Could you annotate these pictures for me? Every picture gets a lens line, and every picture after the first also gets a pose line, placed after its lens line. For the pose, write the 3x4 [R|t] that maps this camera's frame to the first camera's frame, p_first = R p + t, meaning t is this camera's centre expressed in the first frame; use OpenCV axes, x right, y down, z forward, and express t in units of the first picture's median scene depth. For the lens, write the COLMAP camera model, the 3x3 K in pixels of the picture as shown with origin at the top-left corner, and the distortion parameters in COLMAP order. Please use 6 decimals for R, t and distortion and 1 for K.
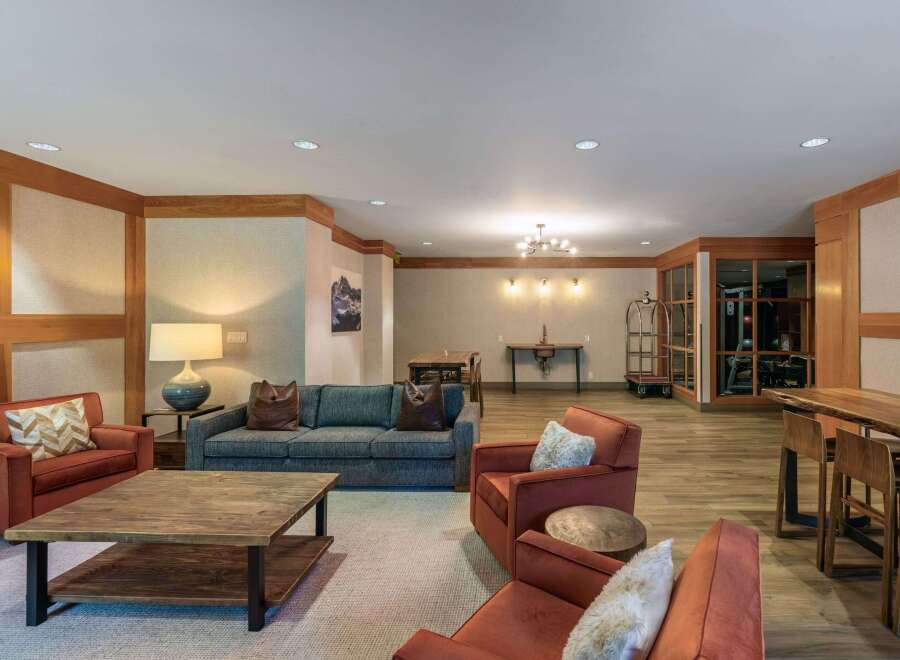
lens RADIAL K [[457.9, 0, 450.1], [0, 457.9, 314.8], [0, 0, 1]] dist [0.000465, 0.000169]
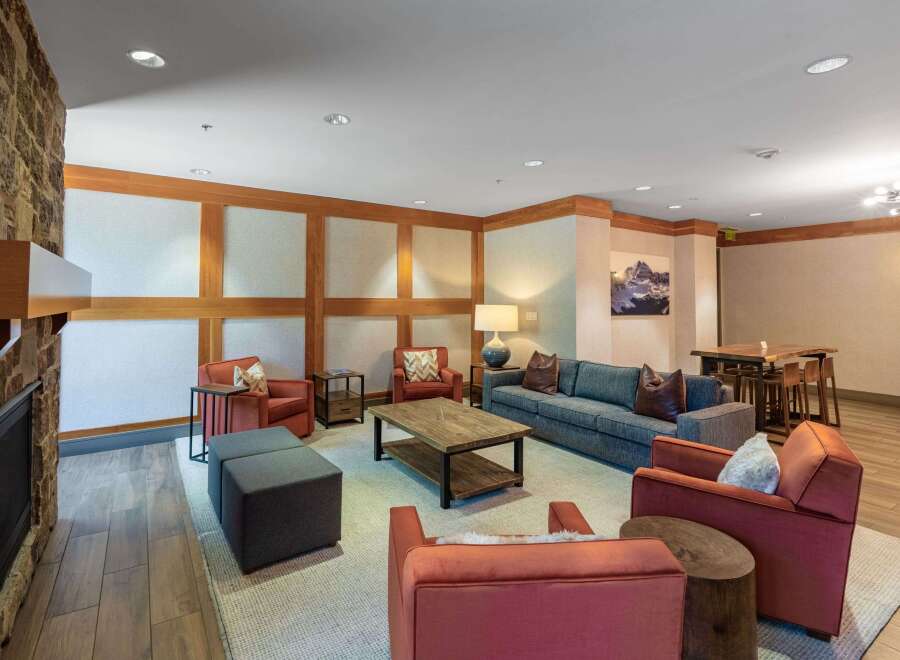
lens RADIAL K [[456.3, 0, 449.7], [0, 456.3, 288.9], [0, 0, 1]] dist [0.000900, -0.000004]
pose [[0.574679, -0.016252, -0.818218, 0.481237], [-0.000266, 0.999799, -0.020046, -0.001830], [0.818379, 0.011737, 0.574559, 0.083324]]
